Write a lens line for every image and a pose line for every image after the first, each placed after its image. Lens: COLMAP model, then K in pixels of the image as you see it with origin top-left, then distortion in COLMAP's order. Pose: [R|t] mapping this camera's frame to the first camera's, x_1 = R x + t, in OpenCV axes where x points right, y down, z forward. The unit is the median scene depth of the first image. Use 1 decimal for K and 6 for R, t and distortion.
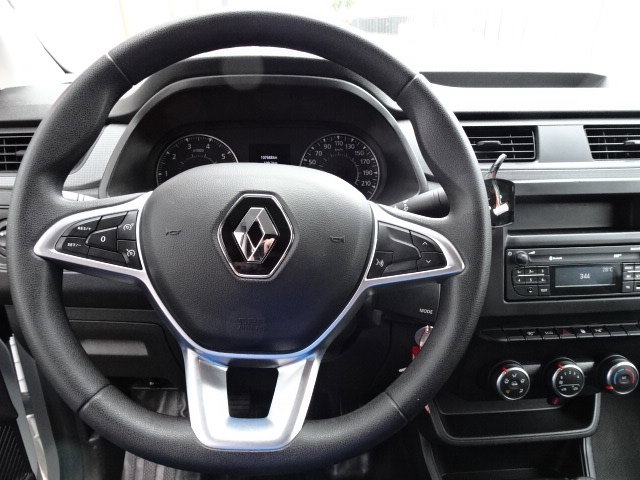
lens RADIAL K [[460.7, 0, 324.2], [0, 460.7, 241.3], [0, 0, 1]] dist [0.013477, -0.003801]
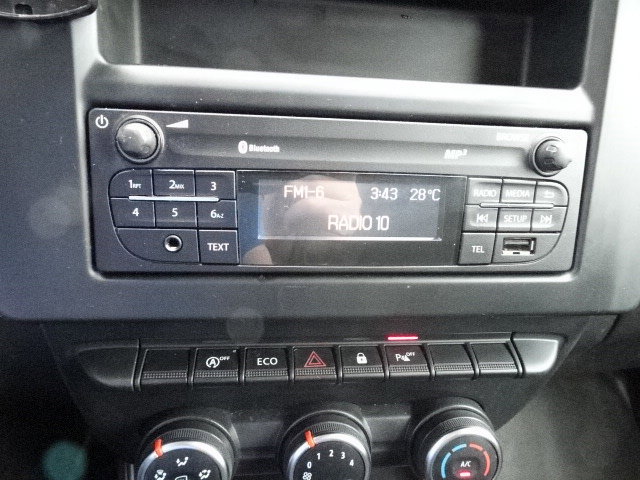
lens RADIAL K [[460.7, 0, 321.6], [0, 460.7, 238.3], [0, 0, 1]] dist [0.013477, -0.003801]
pose [[0.997295, 0.048136, 0.055555, 0.519571], [-0.054521, 0.991297, 0.119821, 0.056374], [-0.049304, -0.122526, 0.991240, 0.665090]]
